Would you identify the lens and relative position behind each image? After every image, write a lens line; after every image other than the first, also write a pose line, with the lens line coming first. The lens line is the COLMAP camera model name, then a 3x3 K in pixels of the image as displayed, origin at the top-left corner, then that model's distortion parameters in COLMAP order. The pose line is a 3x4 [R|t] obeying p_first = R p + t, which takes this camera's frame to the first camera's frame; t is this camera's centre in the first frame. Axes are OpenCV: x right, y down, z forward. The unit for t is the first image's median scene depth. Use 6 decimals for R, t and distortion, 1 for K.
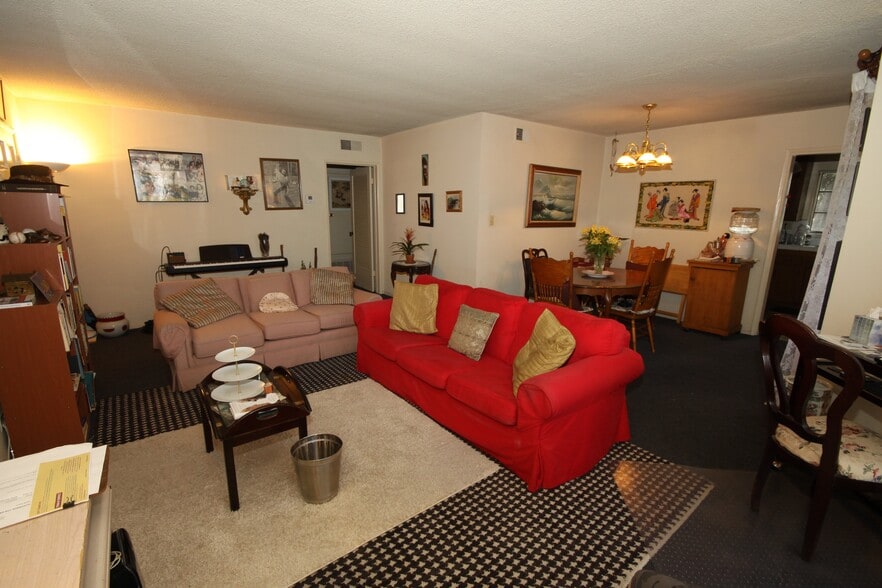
lens RADIAL K [[407.2, 0, 438.3], [0, 407.2, 305.2], [0, 0, 1]] dist [0.015249, -0.013596]
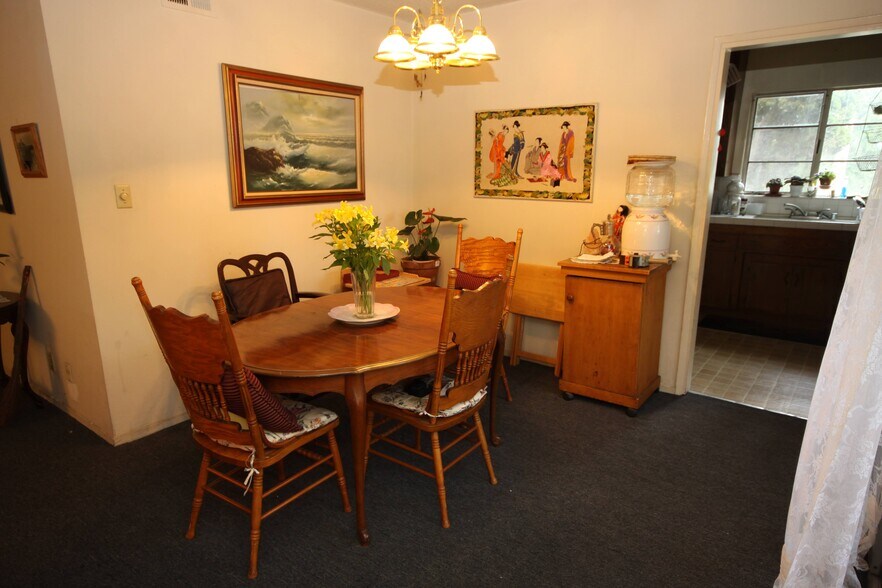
lens RADIAL K [[541.1, 0, 438.9], [0, 541.1, 305.4], [0, 0, 1]] dist [0.003991, 0.003287]
pose [[0.965357, -0.085377, 0.246571, 0.276798], [0.080273, 0.996300, 0.030695, -0.083344], [-0.248279, -0.009839, 0.968639, 0.361528]]
